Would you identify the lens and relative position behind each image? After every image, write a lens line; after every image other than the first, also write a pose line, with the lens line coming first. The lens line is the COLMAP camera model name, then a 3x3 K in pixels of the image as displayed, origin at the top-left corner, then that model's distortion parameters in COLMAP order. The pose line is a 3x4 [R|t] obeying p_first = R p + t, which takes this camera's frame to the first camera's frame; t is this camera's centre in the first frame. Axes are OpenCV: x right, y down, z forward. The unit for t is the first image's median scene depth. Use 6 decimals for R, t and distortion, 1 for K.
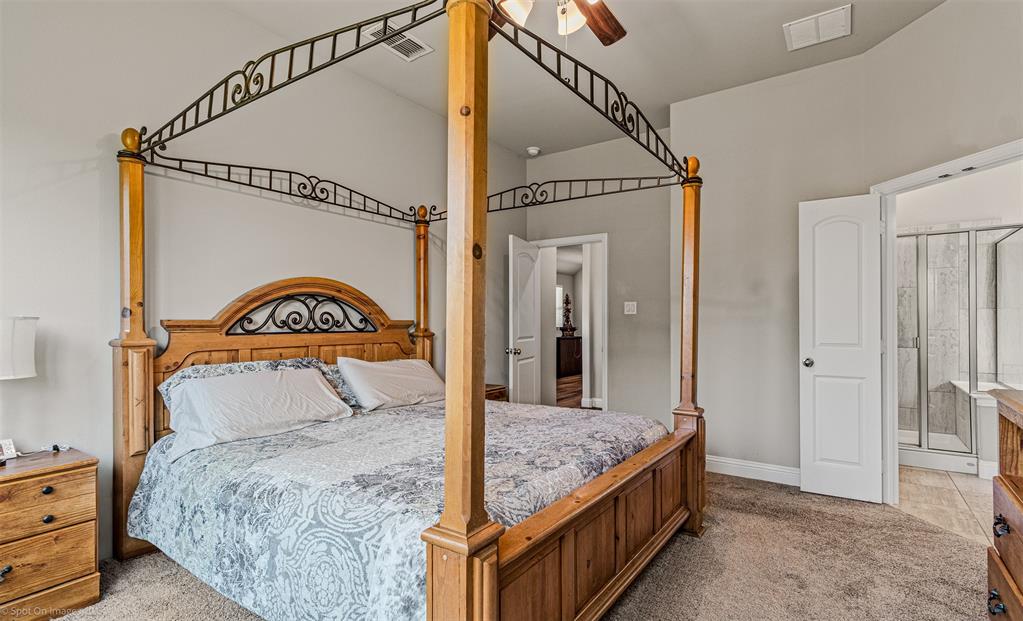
lens RADIAL K [[496.2, 0, 510.5], [0, 496.2, 323.0], [0, 0, 1]] dist [0.001418, 0.000394]
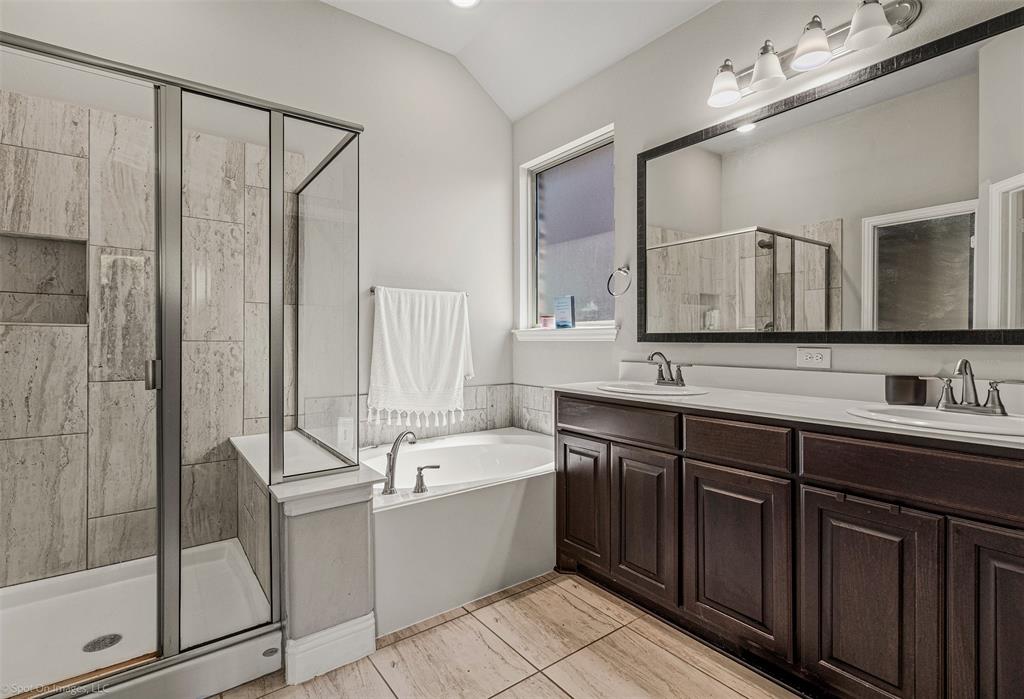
lens RADIAL K [[488.2, 0, 512.0], [0, 488.2, 349.5], [0, 0, 1]] dist [-0.001506, -0.000325]
pose [[0.317451, -0.006460, 0.948253, 0.511236], [-0.005575, 0.999947, 0.008679, 0.017579], [-0.948258, -0.008041, 0.317398, 0.576793]]
